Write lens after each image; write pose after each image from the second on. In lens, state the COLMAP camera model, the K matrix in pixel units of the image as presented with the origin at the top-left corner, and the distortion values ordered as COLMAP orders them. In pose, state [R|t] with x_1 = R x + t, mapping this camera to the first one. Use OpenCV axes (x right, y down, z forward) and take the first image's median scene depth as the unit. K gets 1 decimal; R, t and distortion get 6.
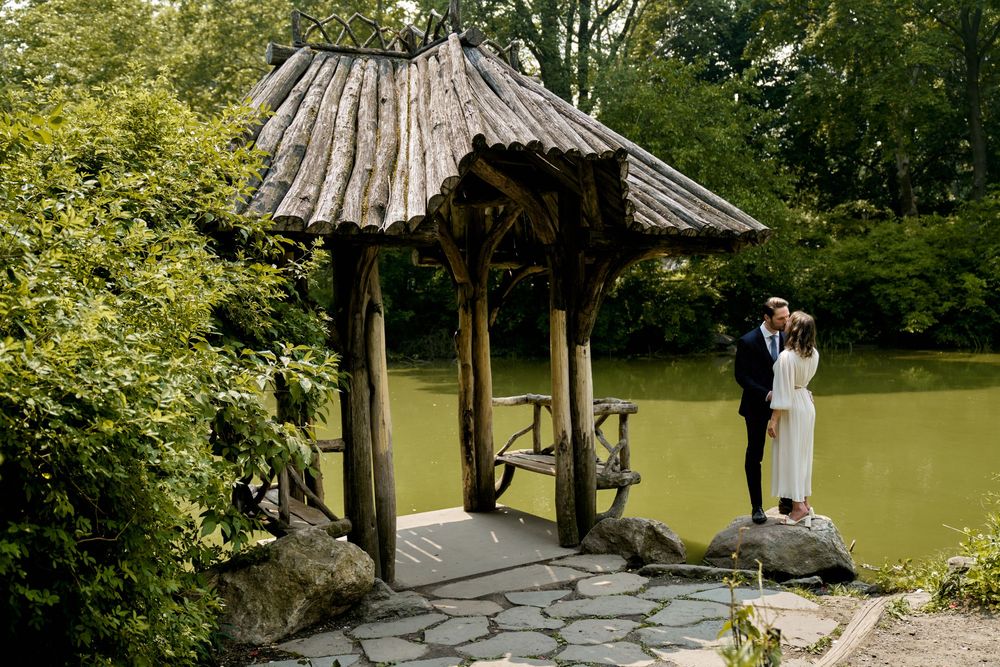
lens RADIAL K [[932.0, 0, 497.6], [0, 932.0, 334.8], [0, 0, 1]] dist [-0.013783, 0.000000]
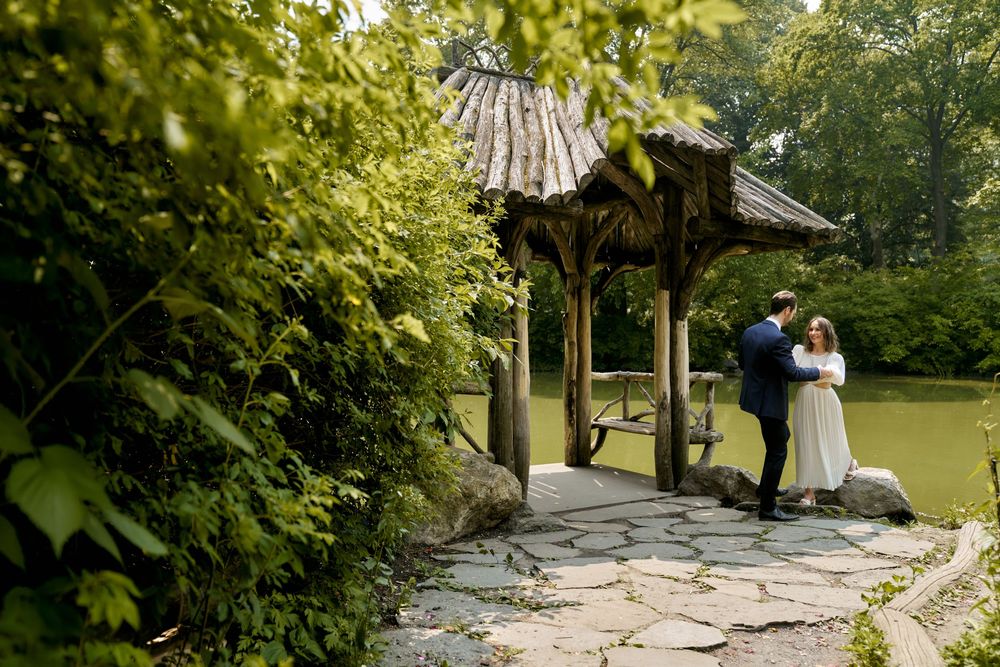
lens RADIAL K [[747.6, 0, 500.9], [0, 747.6, 334.2], [0, 0, 1]] dist [-0.063315, 0.037880]
pose [[0.998781, 0.031644, -0.037882, -0.104666], [-0.033290, 0.998492, -0.043662, 0.078824], [0.036443, 0.044870, 0.998328, 0.042206]]
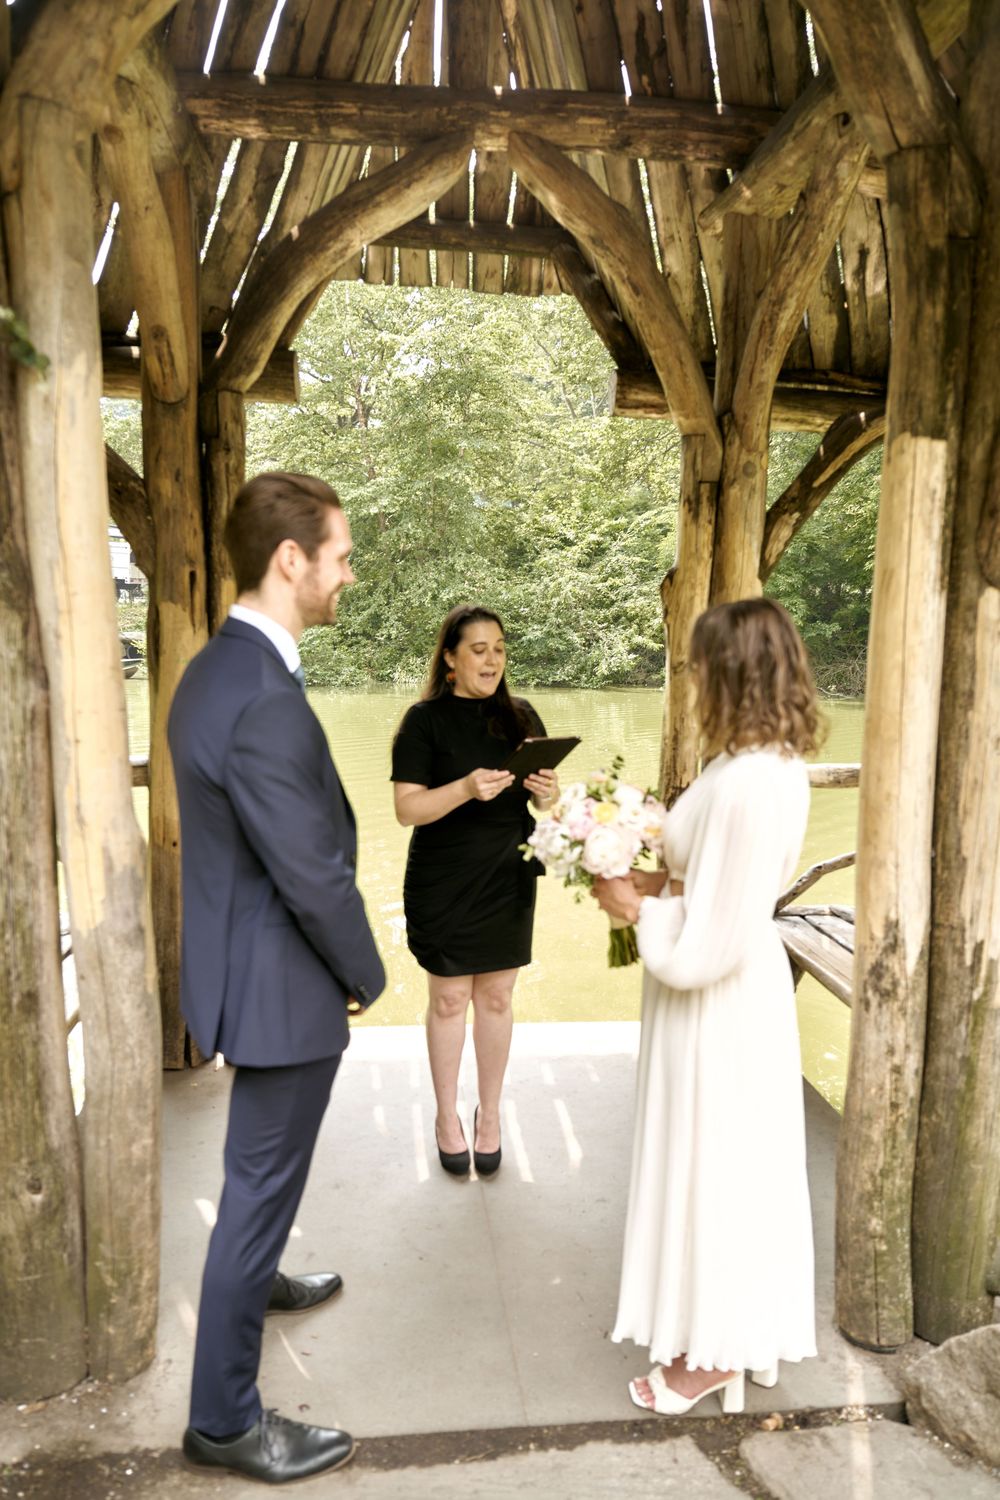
lens RADIAL K [[1030.3, 0, 497.2], [0, 1030.3, 754.5], [0, 0, 1]] dist [0.000246, -0.001953]
pose [[0.898101, 0.106244, -0.426763, 0.091203], [-0.067645, 0.992205, 0.104656, 0.034934], [0.434555, -0.065123, 0.898288, 0.707902]]
